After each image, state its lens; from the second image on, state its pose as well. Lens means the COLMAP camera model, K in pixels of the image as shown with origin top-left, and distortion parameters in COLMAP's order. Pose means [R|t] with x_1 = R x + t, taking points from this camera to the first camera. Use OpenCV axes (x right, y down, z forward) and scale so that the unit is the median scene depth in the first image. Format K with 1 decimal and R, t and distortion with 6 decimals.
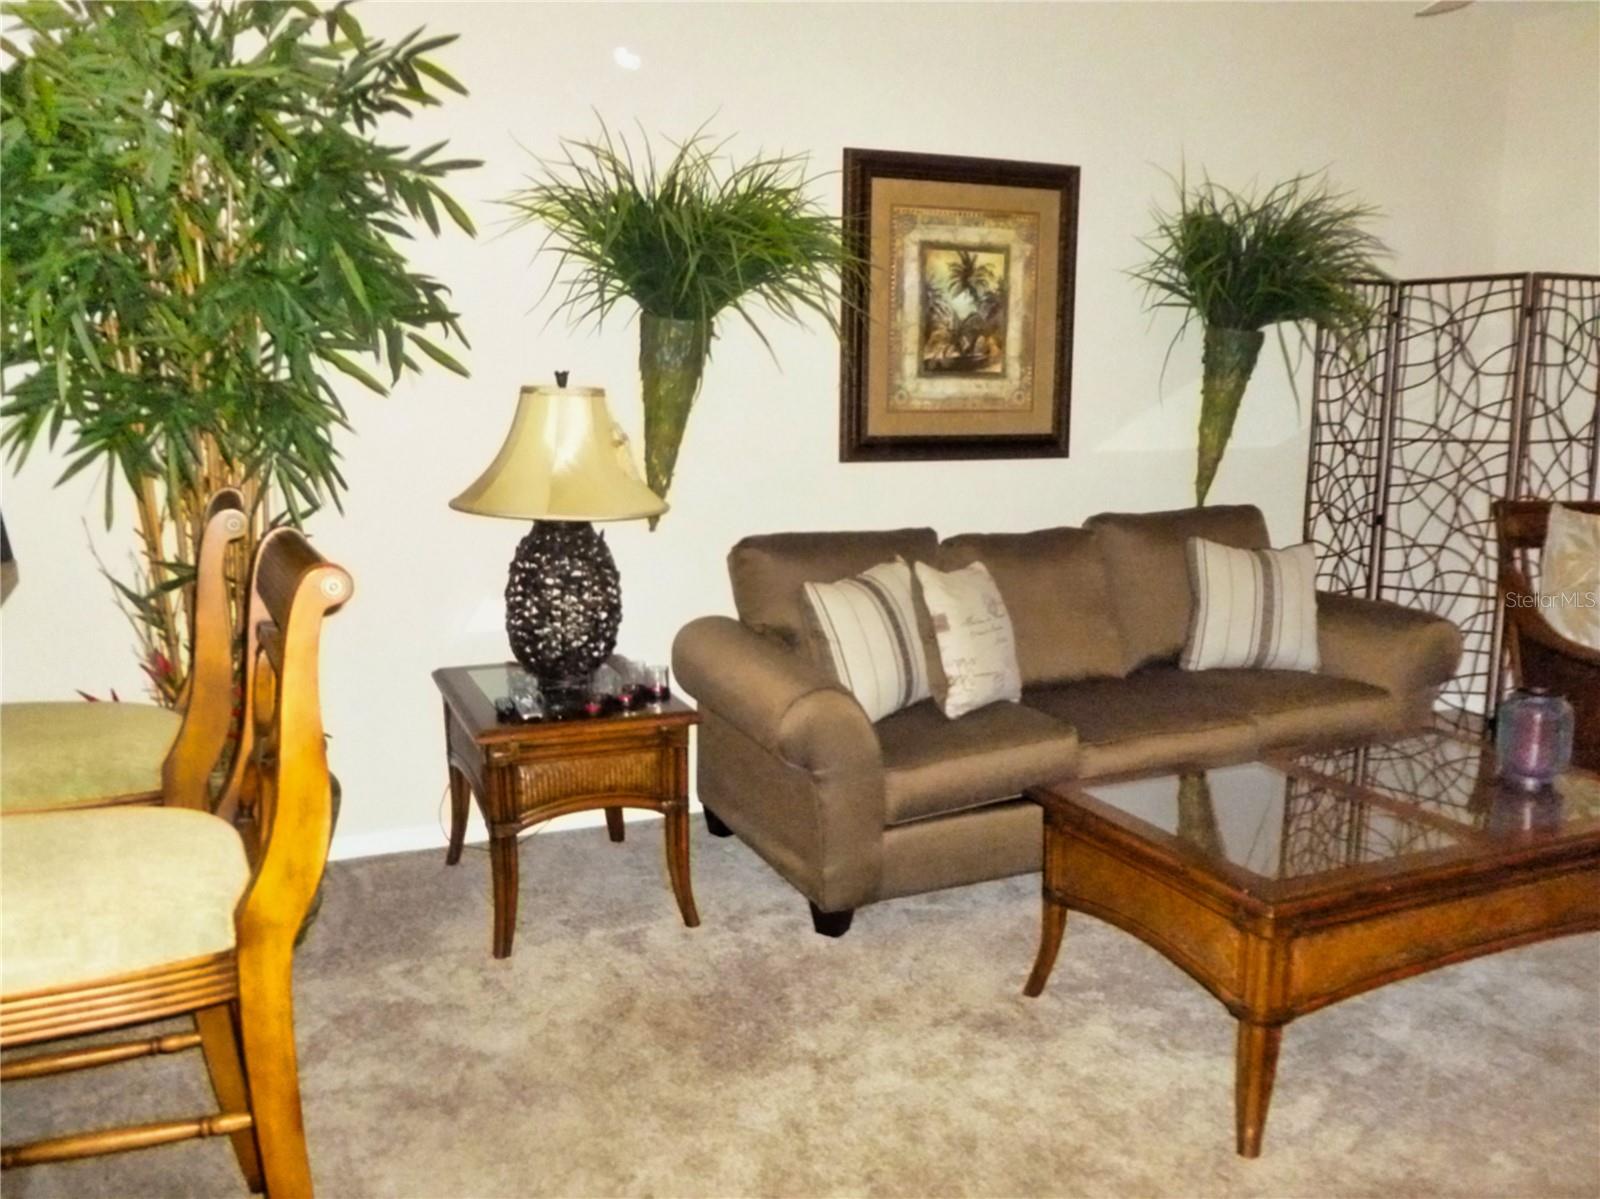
lens RADIAL K [[1304.0, 0, 800.0], [0, 1304.0, 599.5], [0, 0, 1]] dist [-0.055521, -0.002870]
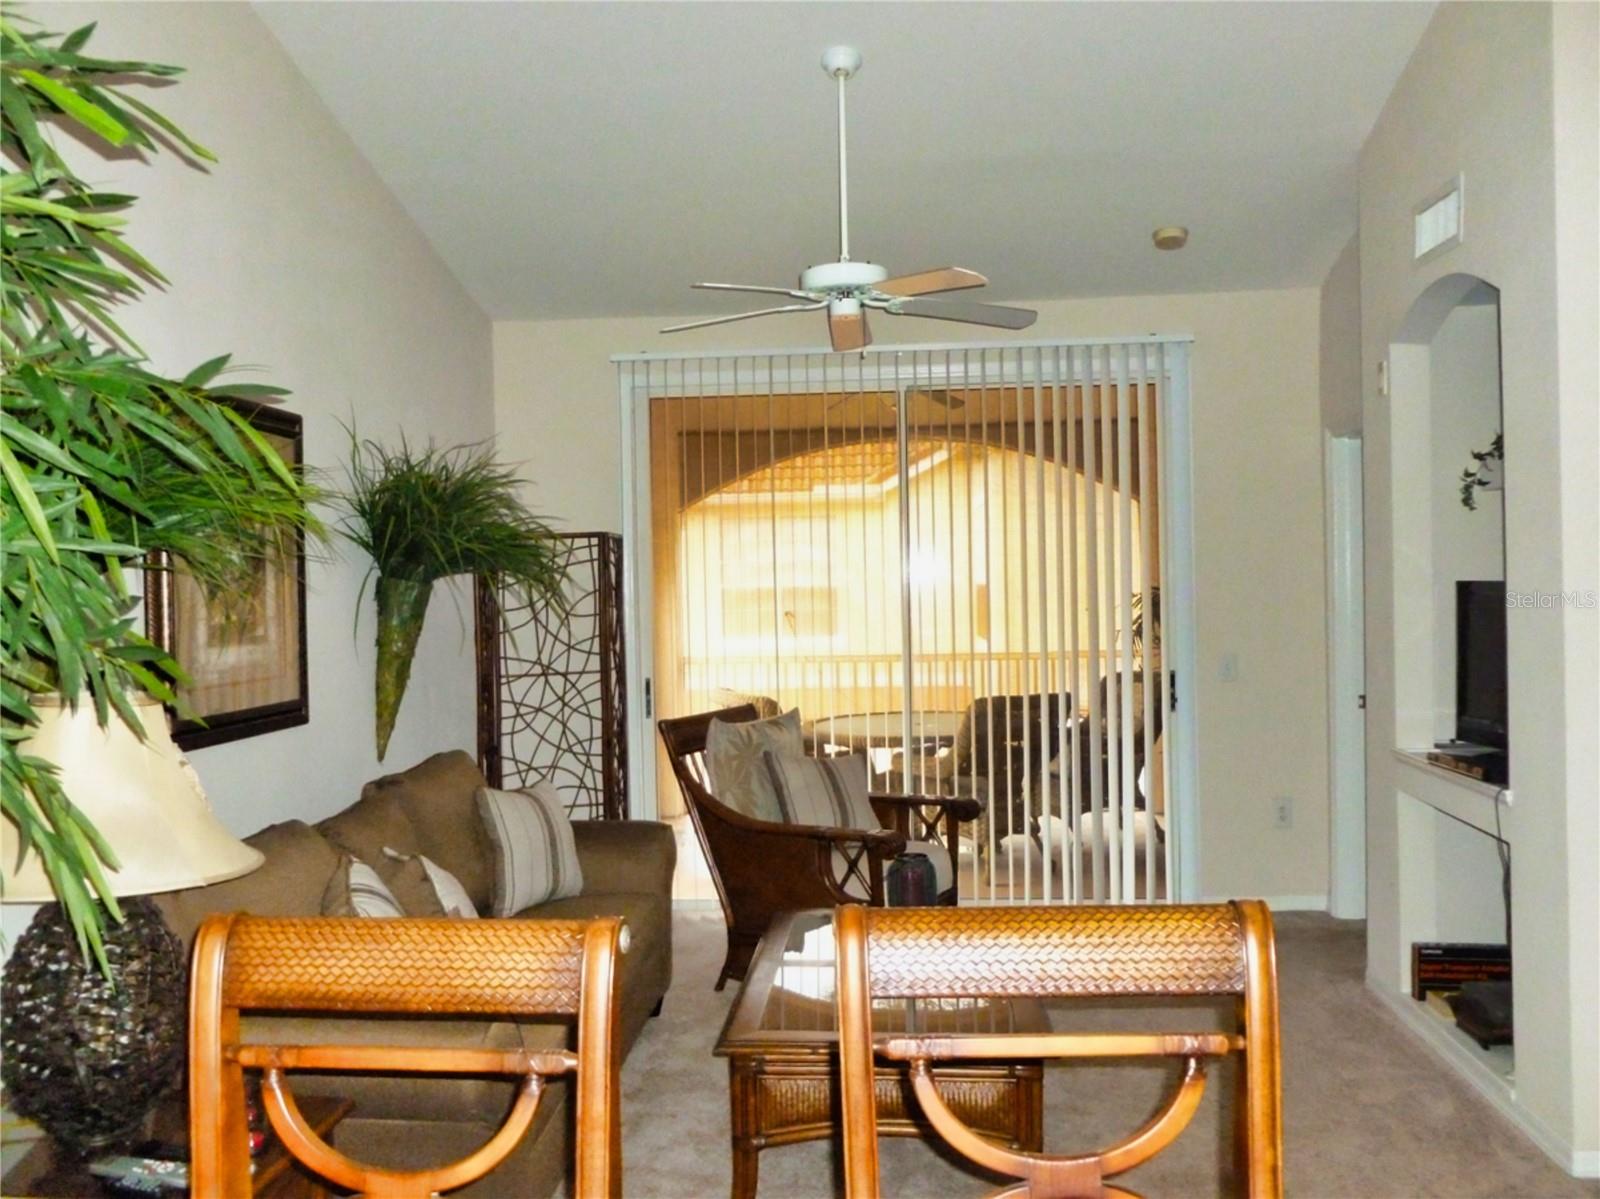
lens RADIAL K [[1304.0, 0, 800.0], [0, 1304.0, 599.5], [0, 0, 1]] dist [-0.055521, -0.002870]
pose [[0.494762, -0.018917, 0.868823, -0.395377], [0.164328, 0.983763, -0.072159, -0.069202], [-0.853350, 0.178474, 0.489837, 0.230175]]
